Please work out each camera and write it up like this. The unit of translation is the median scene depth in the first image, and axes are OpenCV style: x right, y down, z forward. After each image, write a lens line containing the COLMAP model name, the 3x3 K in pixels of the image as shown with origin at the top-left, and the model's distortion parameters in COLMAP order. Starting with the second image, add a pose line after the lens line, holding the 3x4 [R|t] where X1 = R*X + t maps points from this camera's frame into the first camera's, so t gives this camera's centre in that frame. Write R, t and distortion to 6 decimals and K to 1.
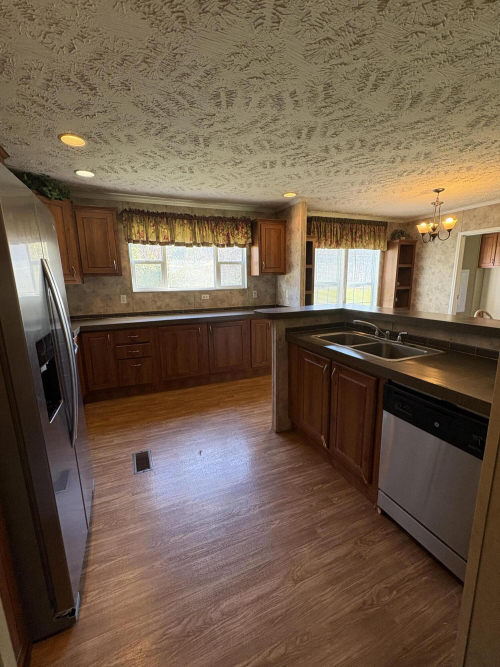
lens RADIAL K [[288.9, 0, 254.5], [0, 288.9, 318.5], [0, 0, 1]] dist [0.024535, 0.000533]
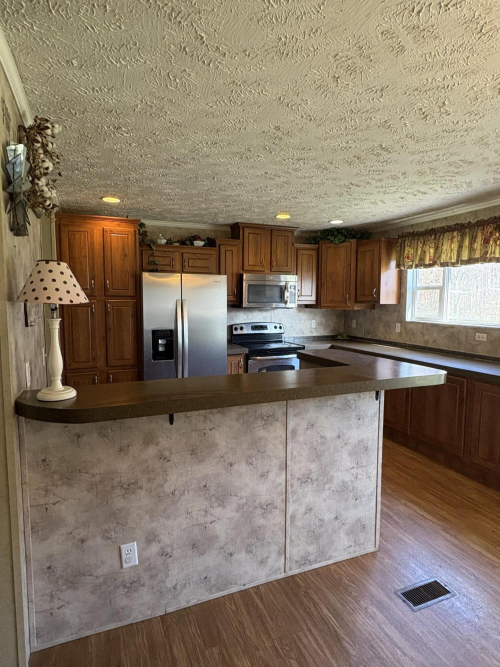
lens RADIAL K [[382.4, 0, 251.1], [0, 382.4, 334.4], [0, 0, 1]] dist [-0.001539, 0.003251]
pose [[-0.013343, 0.105552, -0.994324, 0.599561], [-0.142949, 0.983997, 0.106374, -0.111963], [0.989640, 0.143557, 0.001959, 0.515777]]
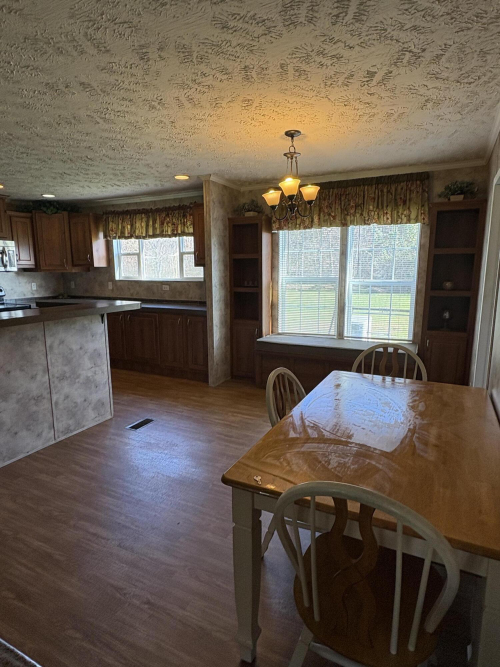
lens RADIAL K [[382.4, 0, 248.3], [0, 382.4, 334.1], [0, 0, 1]] dist [-0.001539, 0.003251]
pose [[0.646199, 0.141444, -0.749947, 1.045276], [-0.110169, 0.989671, 0.091729, -0.069679], [0.755175, 0.023346, 0.655107, 0.347041]]
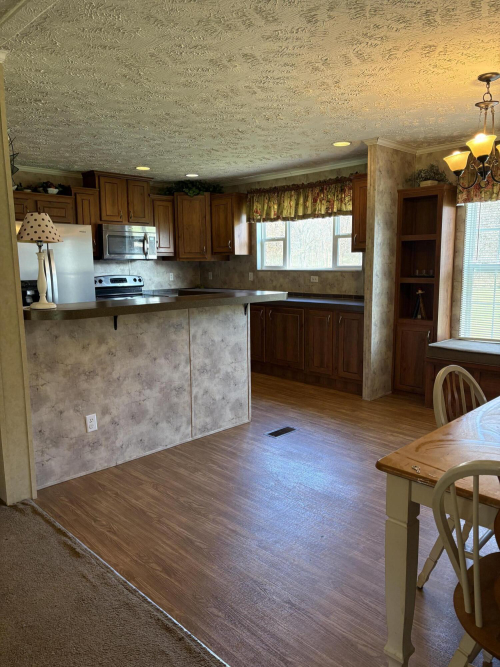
lens RADIAL K [[496.8, 0, 254.0], [0, 496.8, 335.3], [0, 0, 1]] dist [0.065847, -0.051553]
pose [[0.369859, 0.148865, -0.917084, 1.142225], [-0.124957, 0.986082, 0.109670, -0.043178], [0.920647, 0.074033, 0.383313, 0.279771]]
